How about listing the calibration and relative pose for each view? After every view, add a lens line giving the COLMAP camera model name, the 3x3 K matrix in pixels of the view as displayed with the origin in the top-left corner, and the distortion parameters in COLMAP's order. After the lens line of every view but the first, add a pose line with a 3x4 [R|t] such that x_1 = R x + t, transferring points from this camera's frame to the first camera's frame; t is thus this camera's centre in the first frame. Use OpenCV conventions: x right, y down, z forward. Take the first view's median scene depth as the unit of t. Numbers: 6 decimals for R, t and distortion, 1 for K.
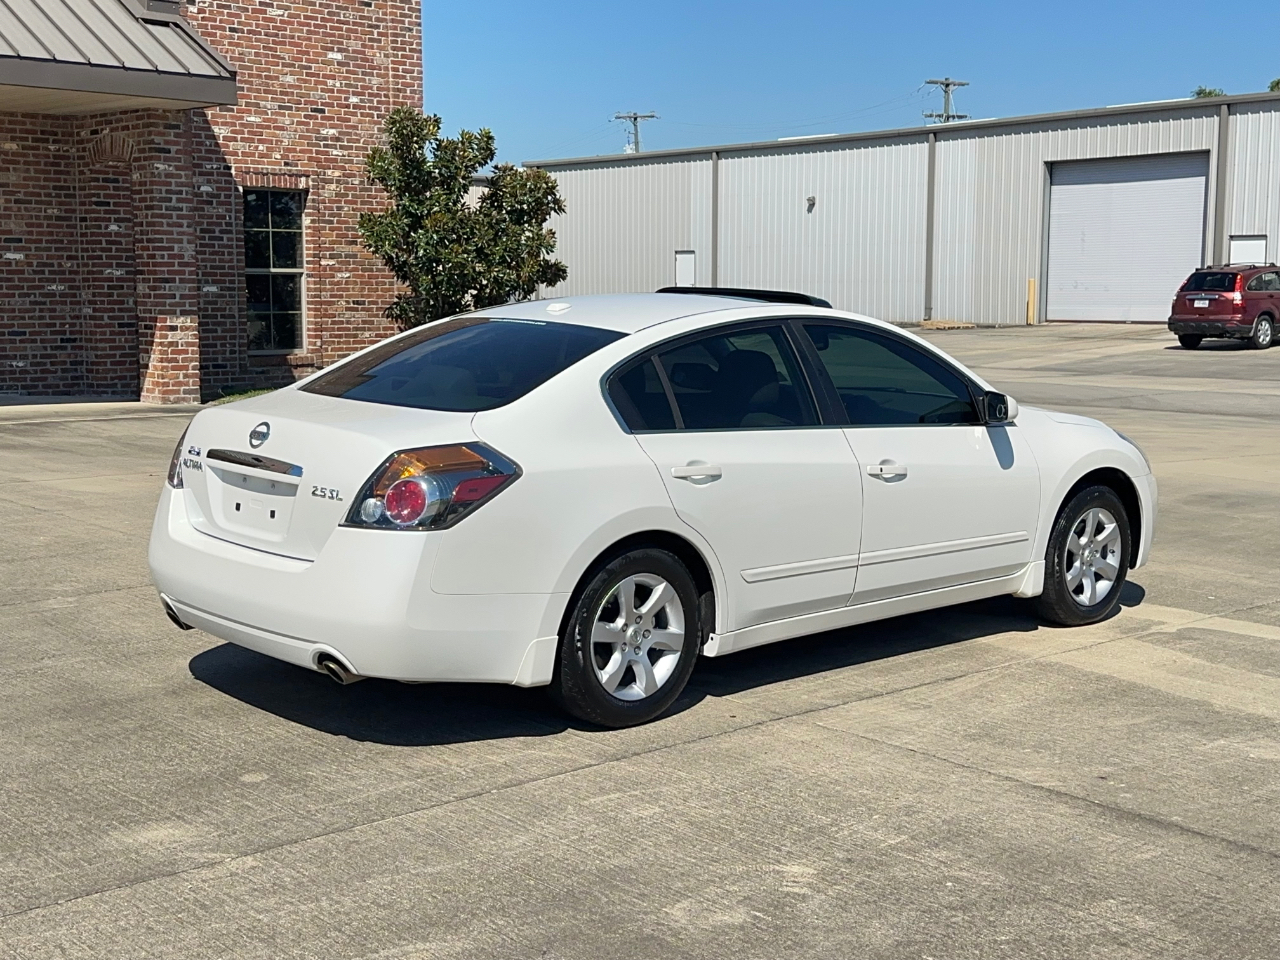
lens RADIAL K [[1750.4, 0, 634.5], [0, 1750.4, 478.7], [0, 0, 1]] dist [0.191774, -0.403607]
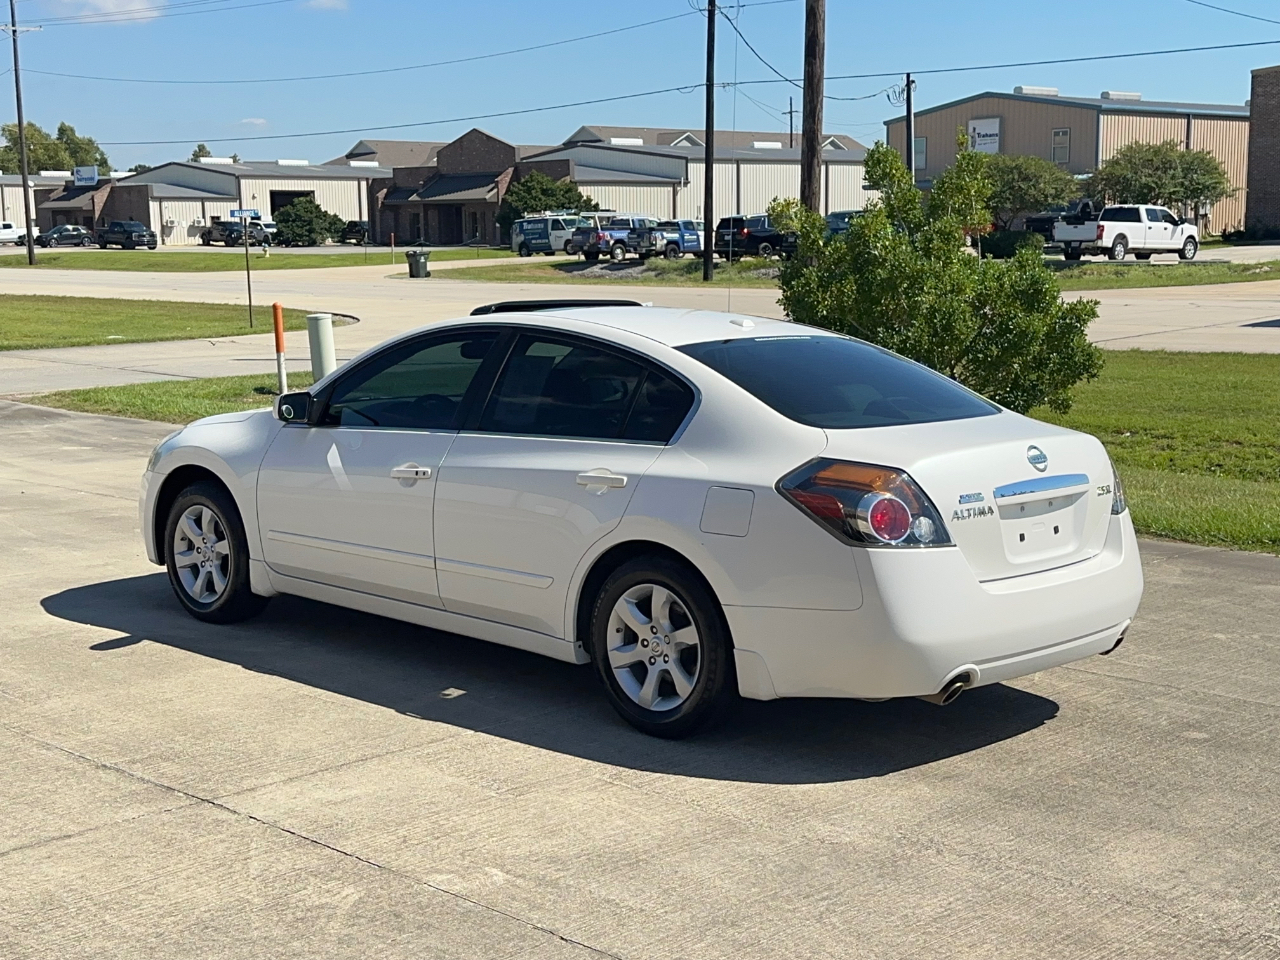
lens RADIAL K [[1750.4, 0, 634.5], [0, 1750.4, 478.7], [0, 0, 1]] dist [0.191774, -0.403607]
pose [[-0.061064, -0.146196, 0.987369, -0.404294], [0.123156, 0.980553, 0.152803, -0.066239], [-0.990507, 0.130932, -0.041872, 0.429894]]
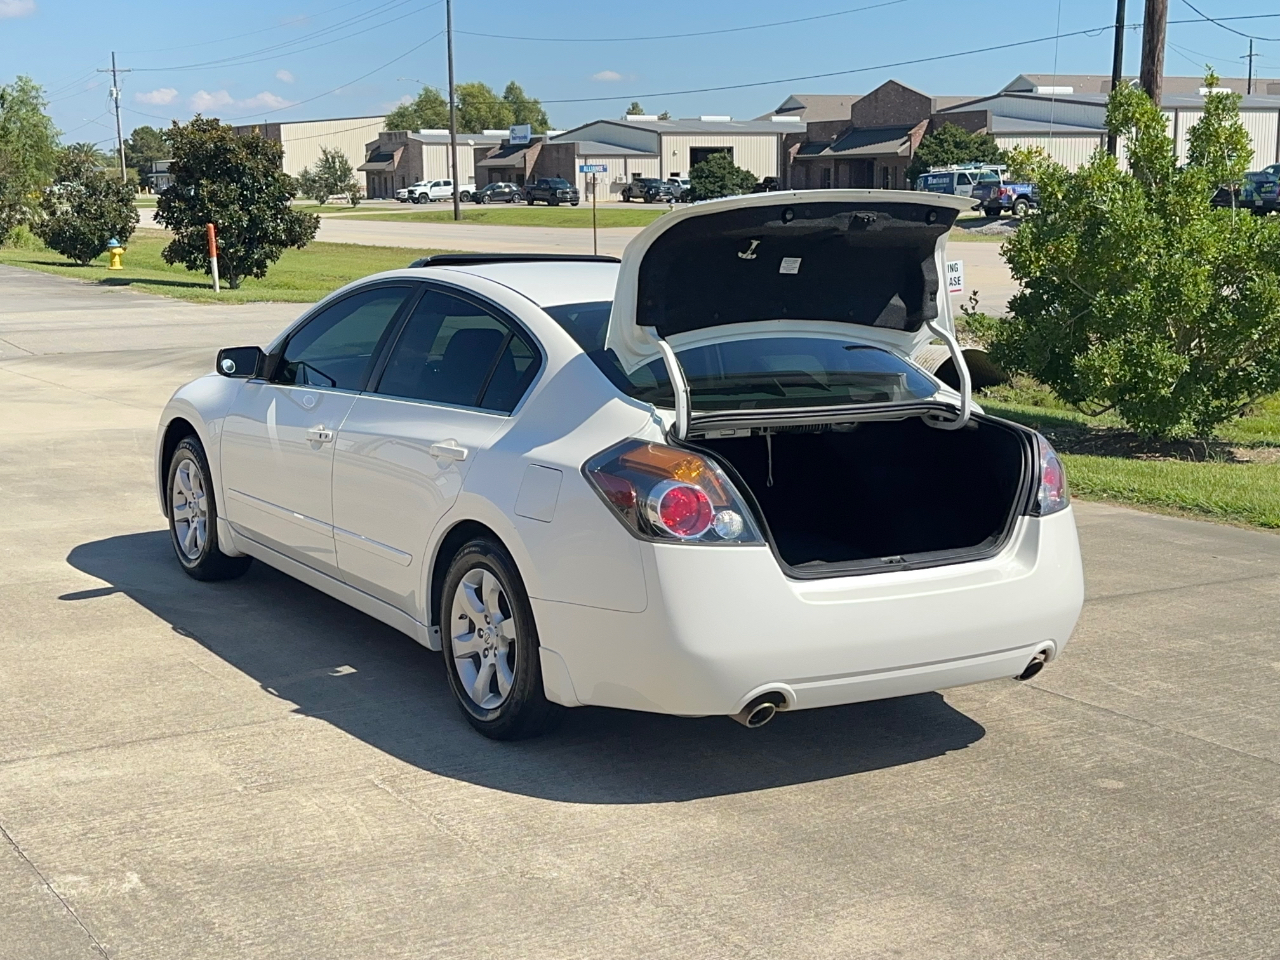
lens RADIAL K [[1763.2, 0, 625.3], [0, 1763.2, 487.9], [0, 0, 1]] dist [0.199790, -0.406776]
pose [[0.186410, -0.170887, 0.967496, -0.364752], [0.117774, 0.981543, 0.150676, -0.051431], [-0.975387, 0.085858, 0.203096, 0.324497]]
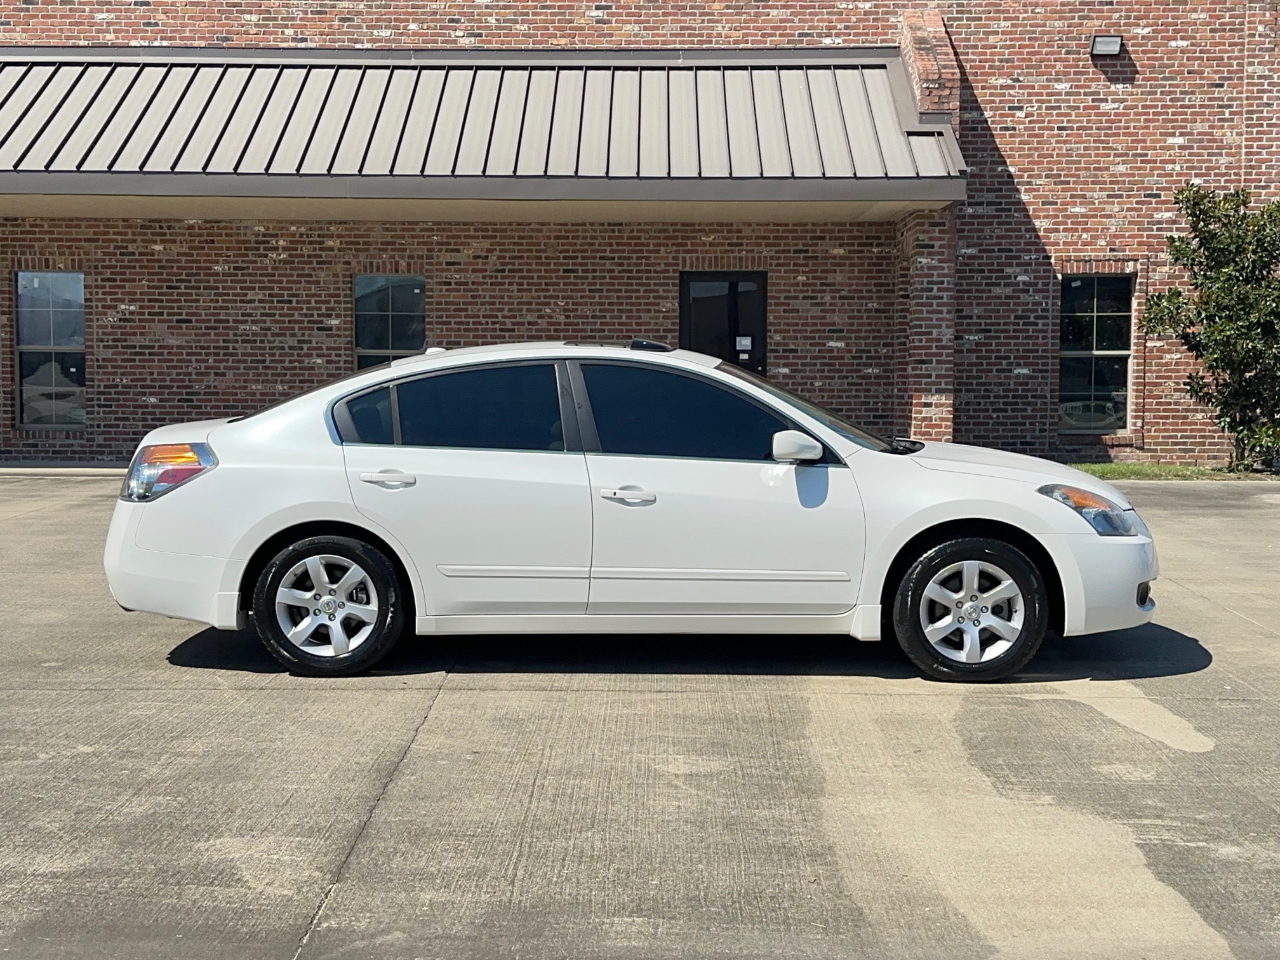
lens RADIAL K [[1750.4, 0, 634.5], [0, 1750.4, 478.7], [0, 0, 1]] dist [0.191774, -0.403607]
pose [[0.722382, 0.036016, -0.690556, 0.354316], [-0.076968, 0.996625, -0.028537, 0.006283], [0.687197, 0.073765, 0.722716, 0.080392]]
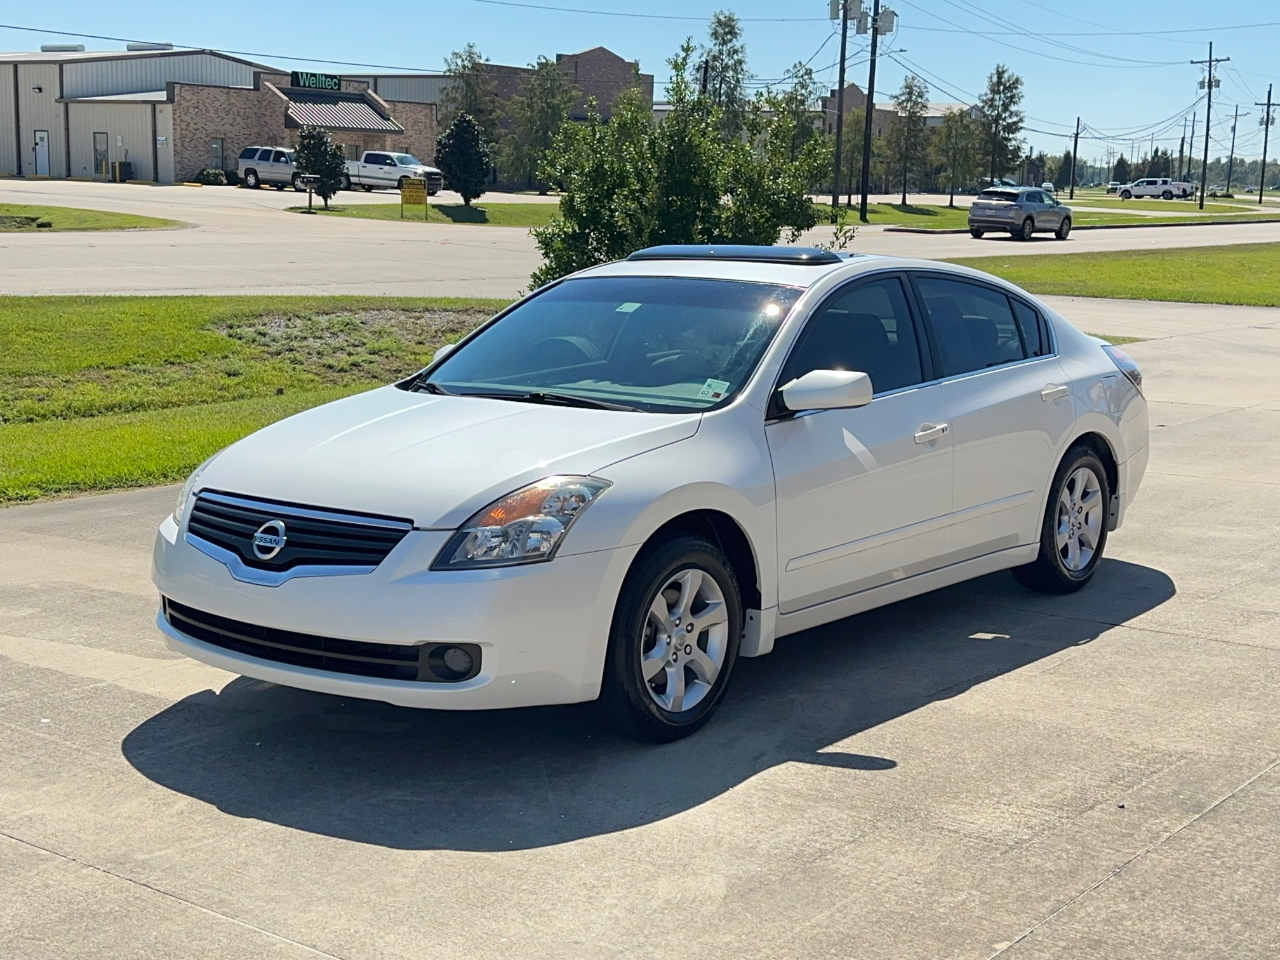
lens RADIAL K [[1750.4, 0, 634.5], [0, 1750.4, 478.7], [0, 0, 1]] dist [0.191774, -0.403607]
pose [[-0.988903, -0.004089, -0.148507, 0.103553], [-0.045050, 0.960809, 0.273528, -0.102215], [0.141568, 0.277182, -0.950331, 0.806250]]
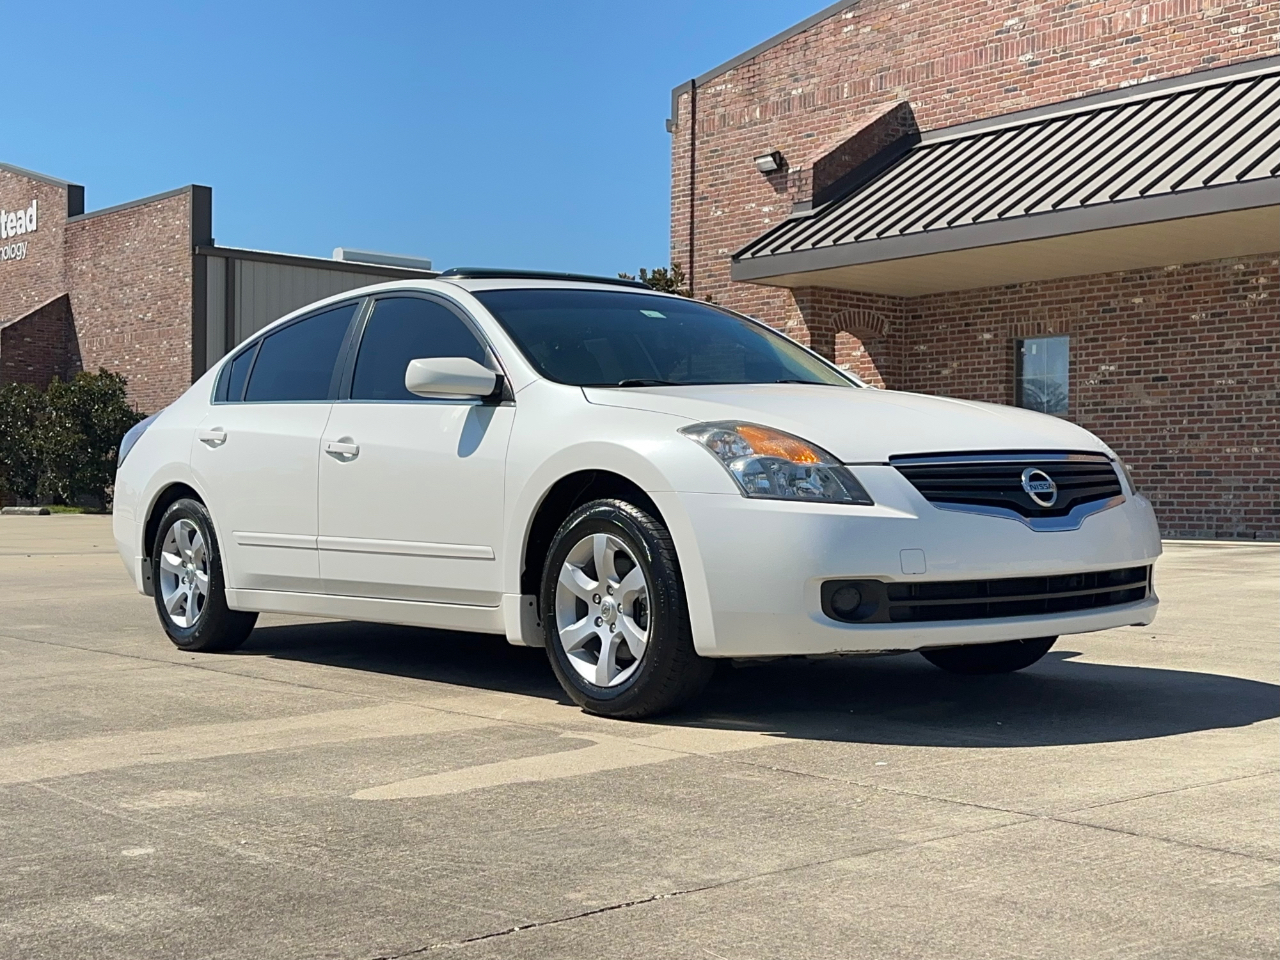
lens RADIAL K [[1763.2, 0, 625.3], [0, 1763.2, 487.9], [0, 0, 1]] dist [0.199790, -0.406776]
pose [[-0.069922, -0.015066, -0.997439, 0.407008], [-0.120432, 0.992700, -0.006552, 0.001580], [0.990256, 0.119665, -0.071226, 0.473538]]
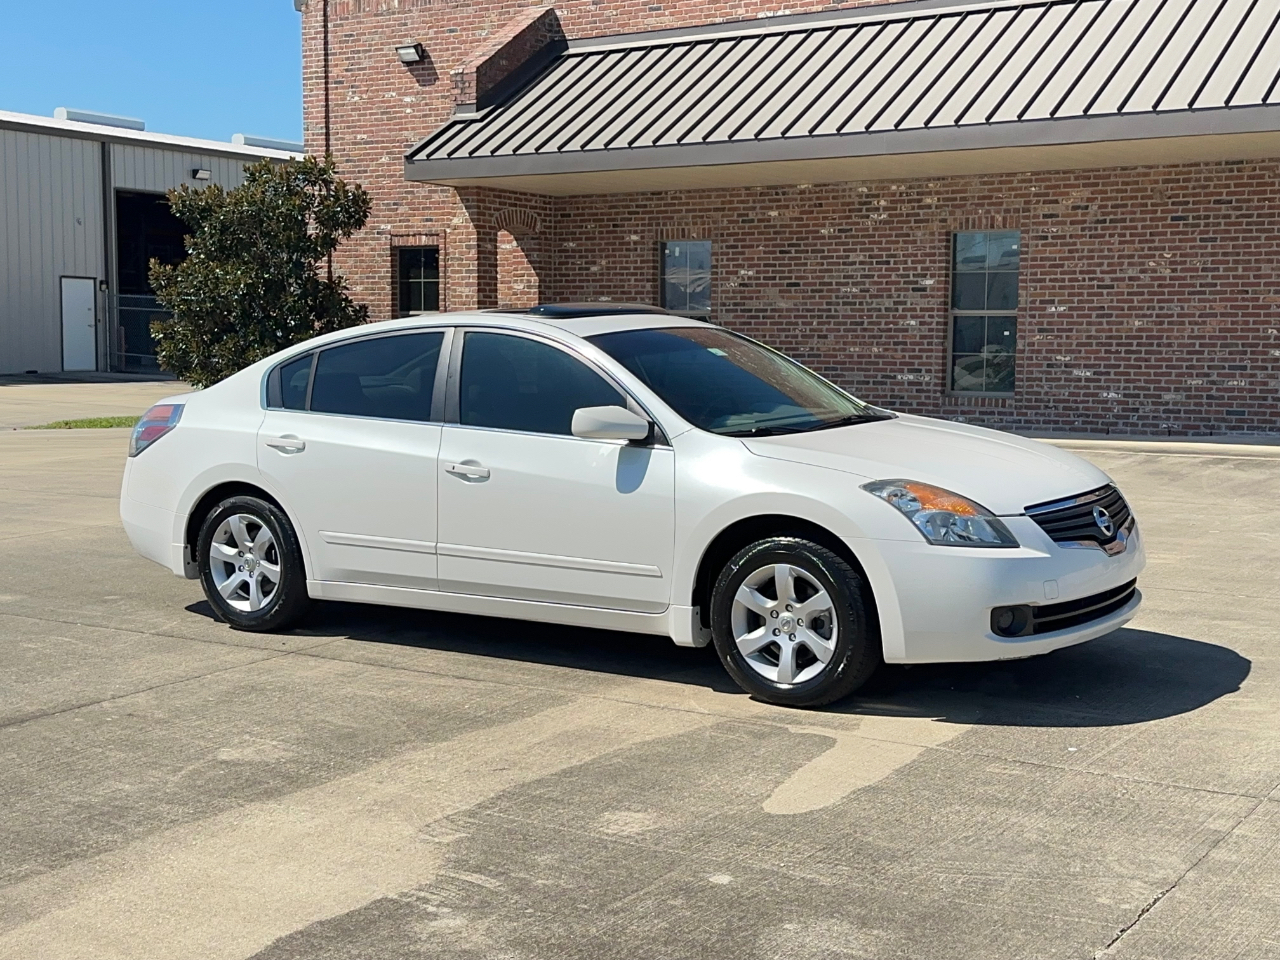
lens RADIAL K [[1750.4, 0, 634.5], [0, 1750.4, 478.7], [0, 0, 1]] dist [0.191774, -0.403607]
pose [[0.234525, 0.076435, -0.969100, 0.462815], [-0.113610, 0.992228, 0.050765, -0.025060], [0.965449, 0.098194, 0.241386, 0.329808]]
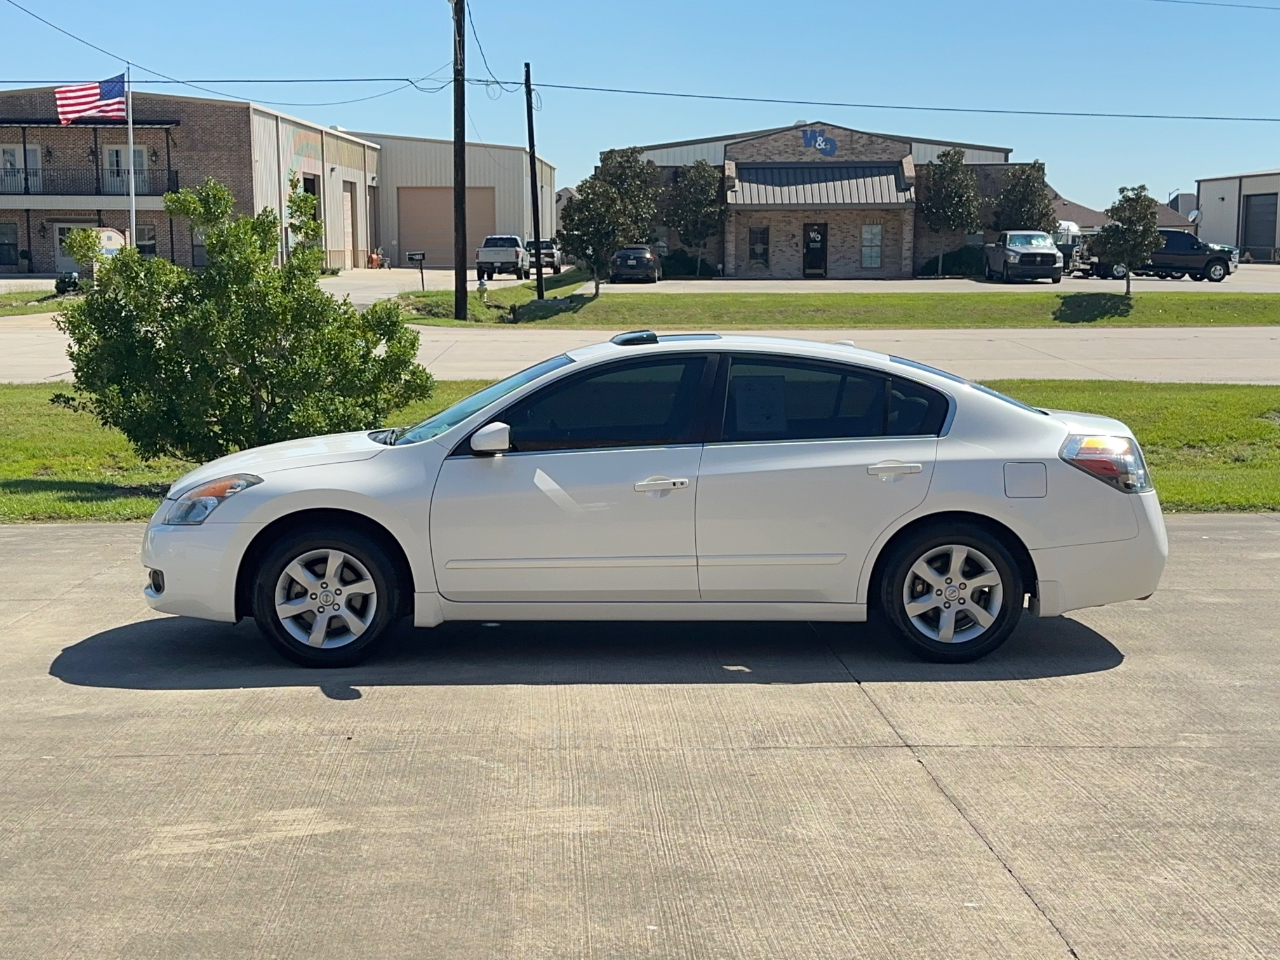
lens RADIAL K [[1750.4, 0, 634.5], [0, 1750.4, 478.7], [0, 0, 1]] dist [0.191774, -0.403607]
pose [[-0.750730, -0.086411, 0.654933, -0.297005], [0.071500, 0.974956, 0.210593, -0.108759], [-0.656729, 0.204926, -0.725750, 0.788161]]
